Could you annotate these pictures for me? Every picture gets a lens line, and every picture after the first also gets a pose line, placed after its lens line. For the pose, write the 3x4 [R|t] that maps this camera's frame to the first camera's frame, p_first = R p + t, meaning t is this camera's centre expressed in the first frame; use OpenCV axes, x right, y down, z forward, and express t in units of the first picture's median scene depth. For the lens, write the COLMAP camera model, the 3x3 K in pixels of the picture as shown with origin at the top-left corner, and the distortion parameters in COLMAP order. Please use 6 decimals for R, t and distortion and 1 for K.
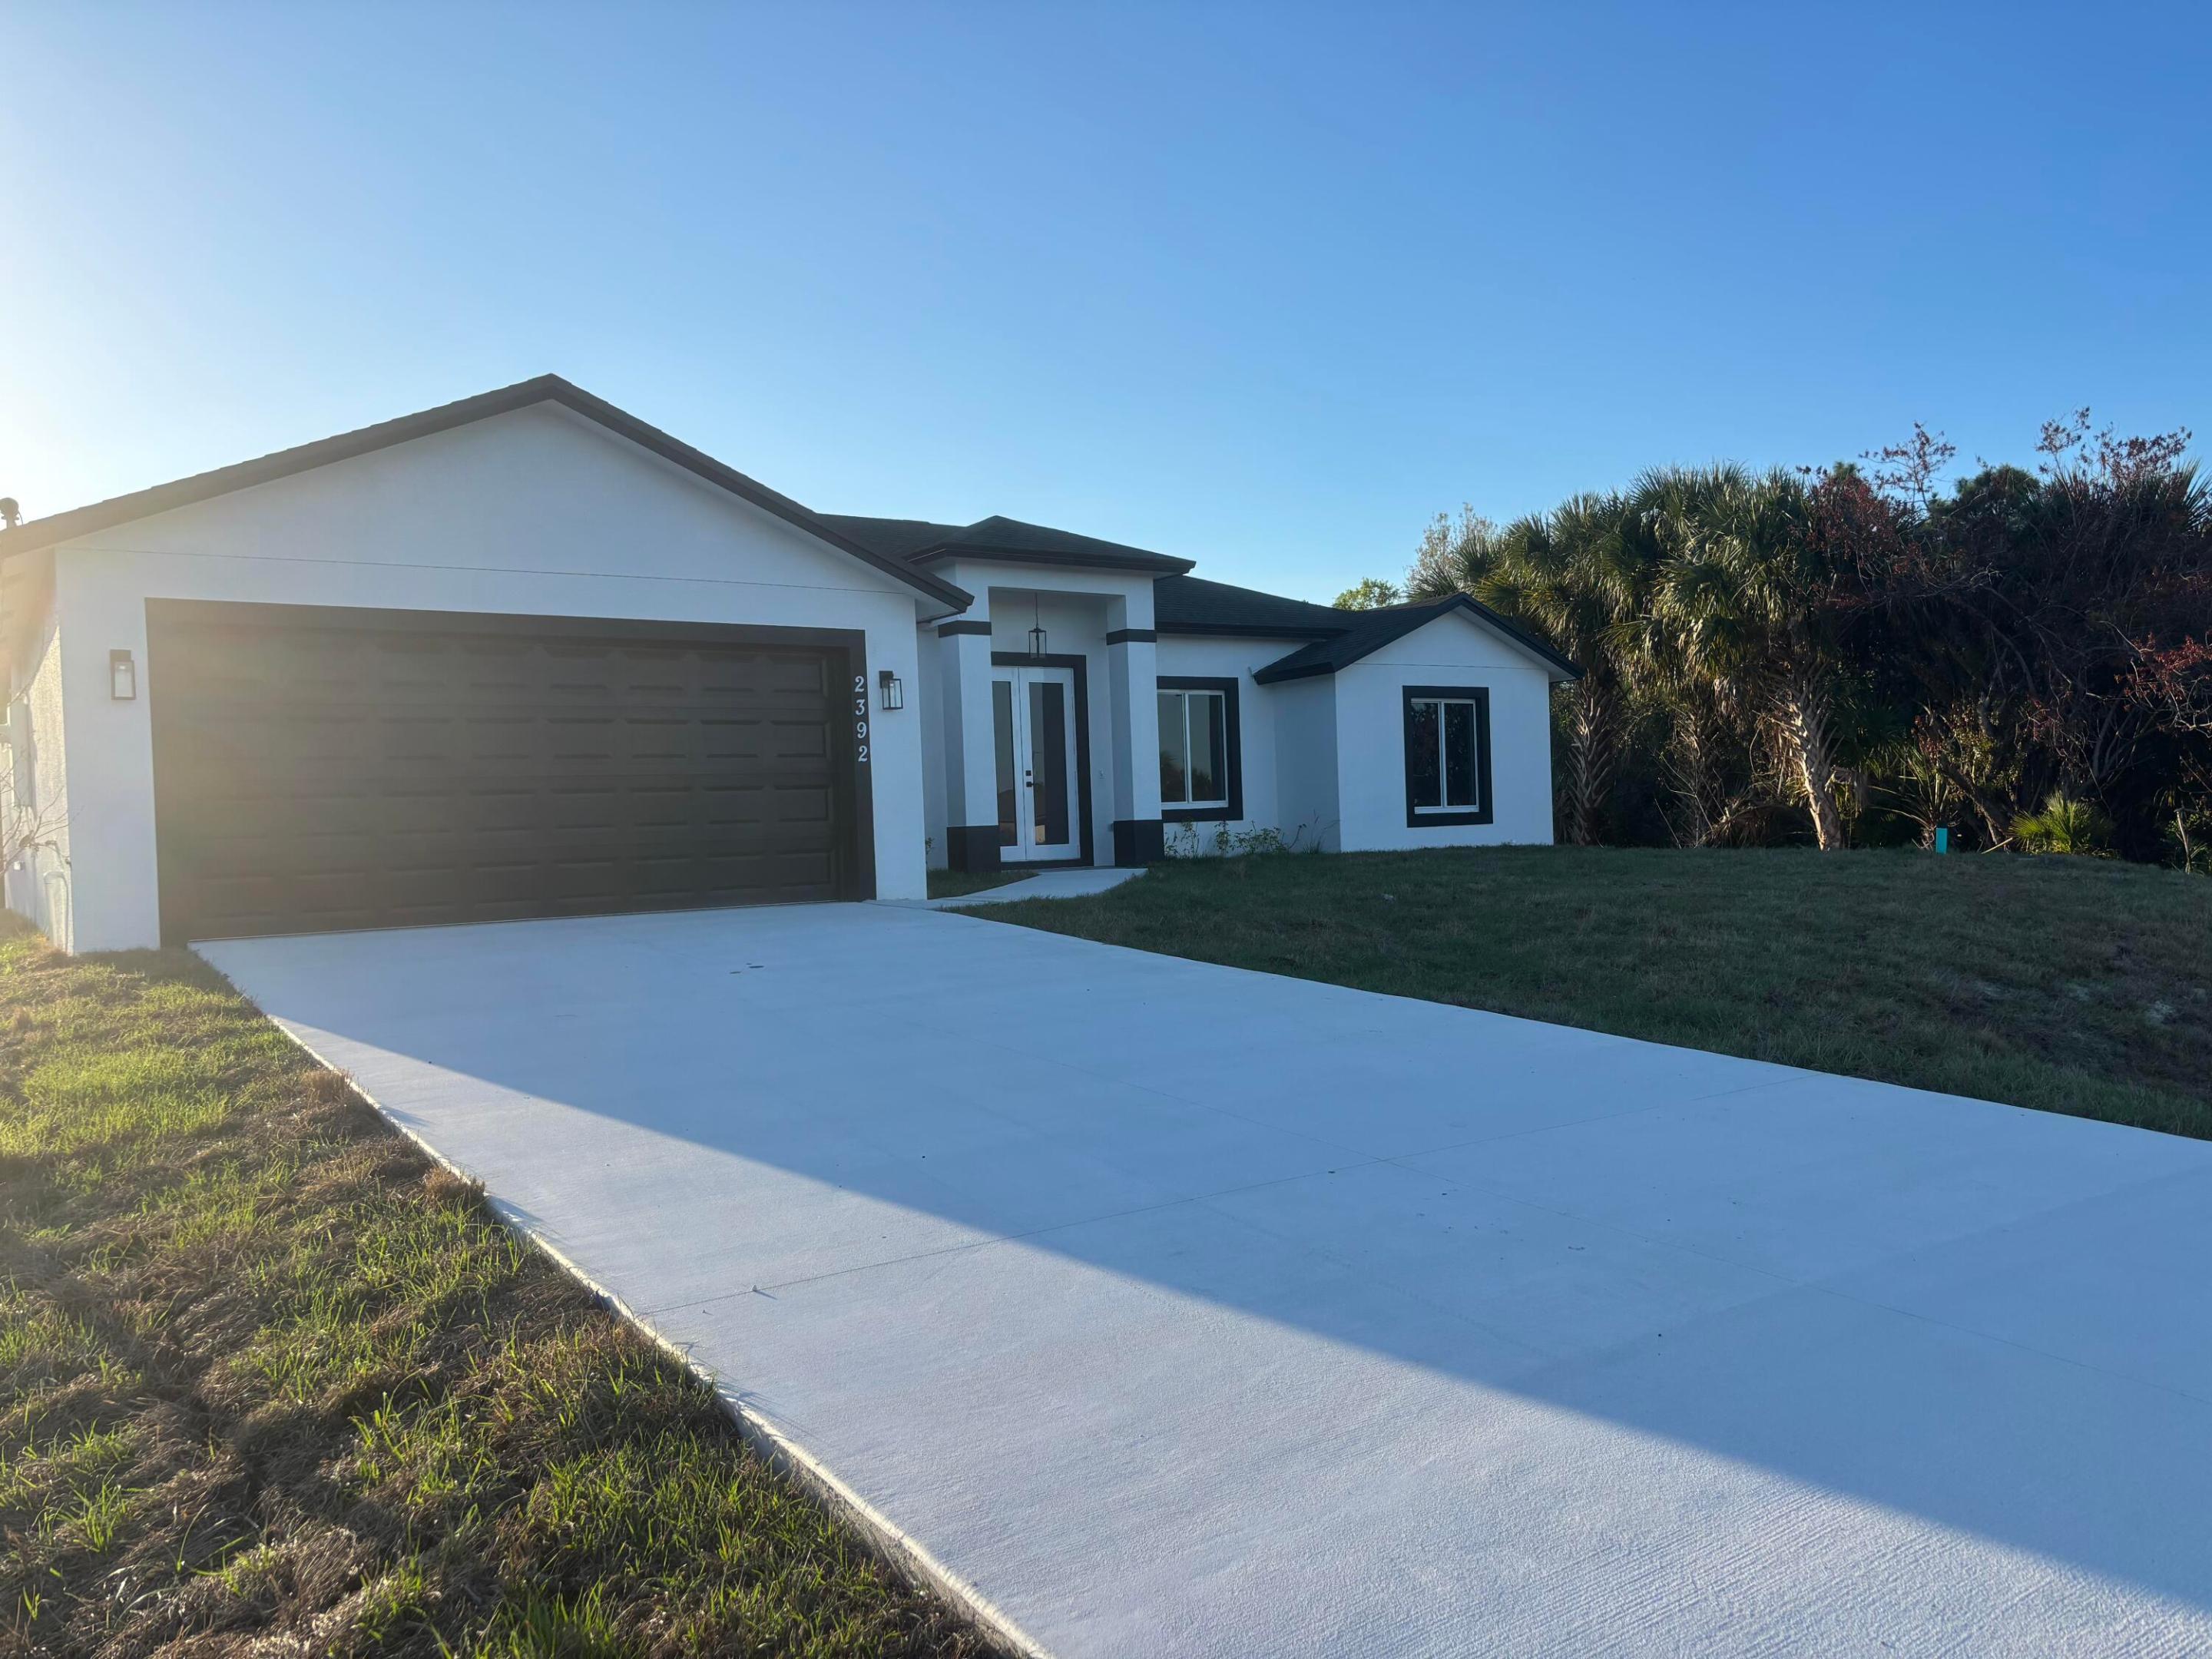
lens RADIAL K [[1643.9, 0, 1087.9], [0, 1643.9, 834.5], [0, 0, 1]] dist [0.086935, -0.088986]
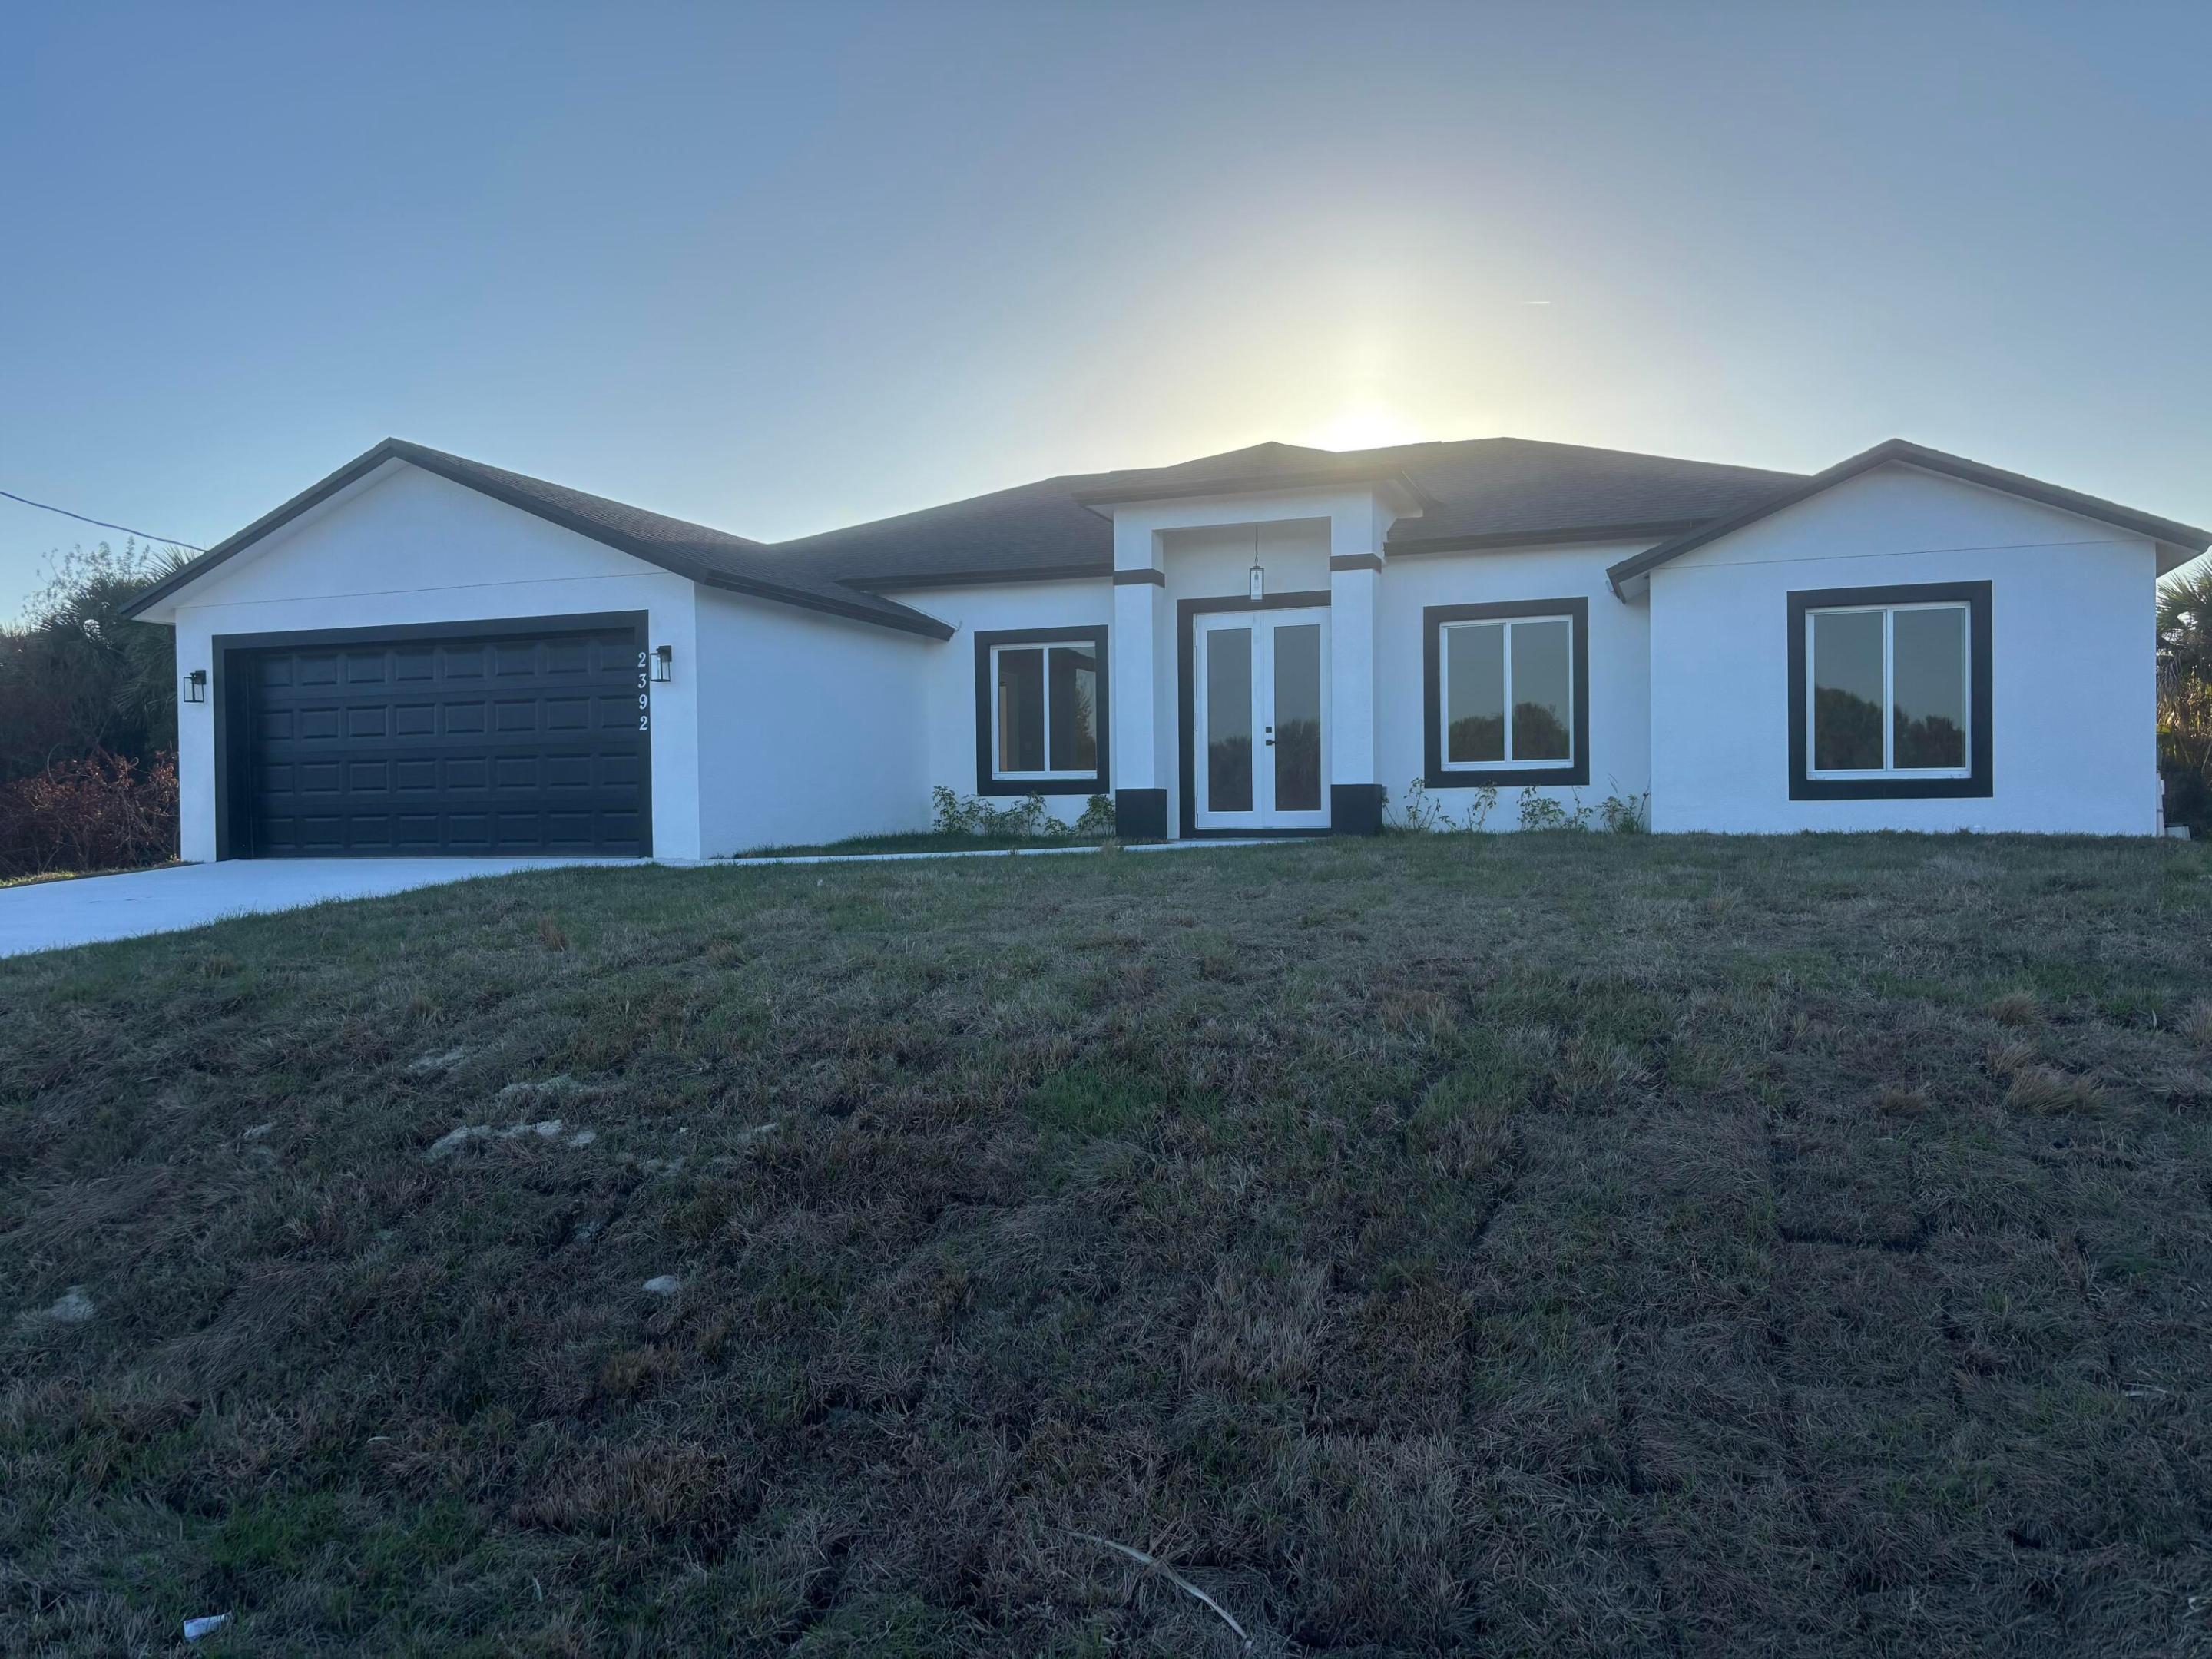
lens RADIAL K [[1643.9, 0, 1087.9], [0, 1643.9, 834.5], [0, 0, 1]] dist [0.086935, -0.088986]
pose [[0.598752, 0.041459, -0.799861, 0.603305], [-0.012280, 0.999017, 0.042589, -0.016703], [0.800841, -0.015678, 0.598672, 0.375691]]
